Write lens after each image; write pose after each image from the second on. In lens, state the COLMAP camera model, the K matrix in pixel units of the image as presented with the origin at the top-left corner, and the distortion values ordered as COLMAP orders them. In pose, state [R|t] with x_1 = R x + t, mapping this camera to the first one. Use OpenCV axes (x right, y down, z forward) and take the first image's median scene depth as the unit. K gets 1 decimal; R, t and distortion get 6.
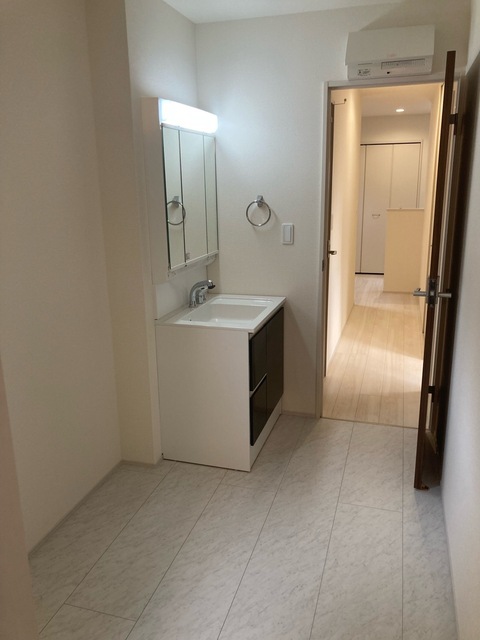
lens RADIAL K [[528.2, 0, 240.0], [0, 528.2, 320.0], [0, 0, 1]] dist [0.005501, 0.008539]
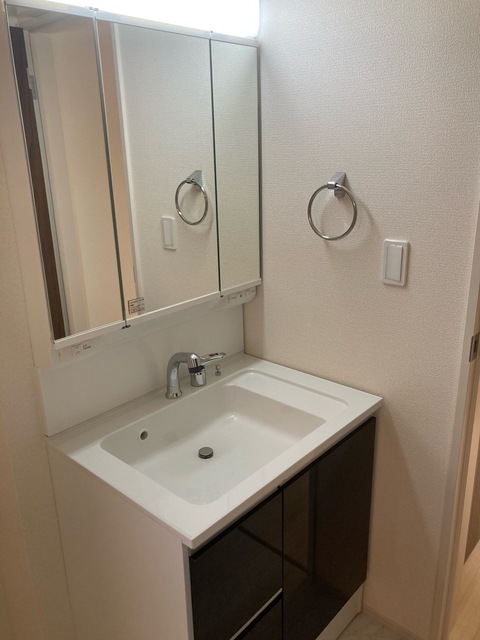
lens RADIAL K [[517.0, 0, 238.7], [0, 517.0, 310.0], [0, 0, 1]] dist [0.005221, 0.000082]
pose [[0.903839, 0.124461, -0.409370, 0.152437], [-0.100316, 0.991732, 0.080032, -0.145673], [0.415946, -0.031269, 0.908851, 0.560360]]
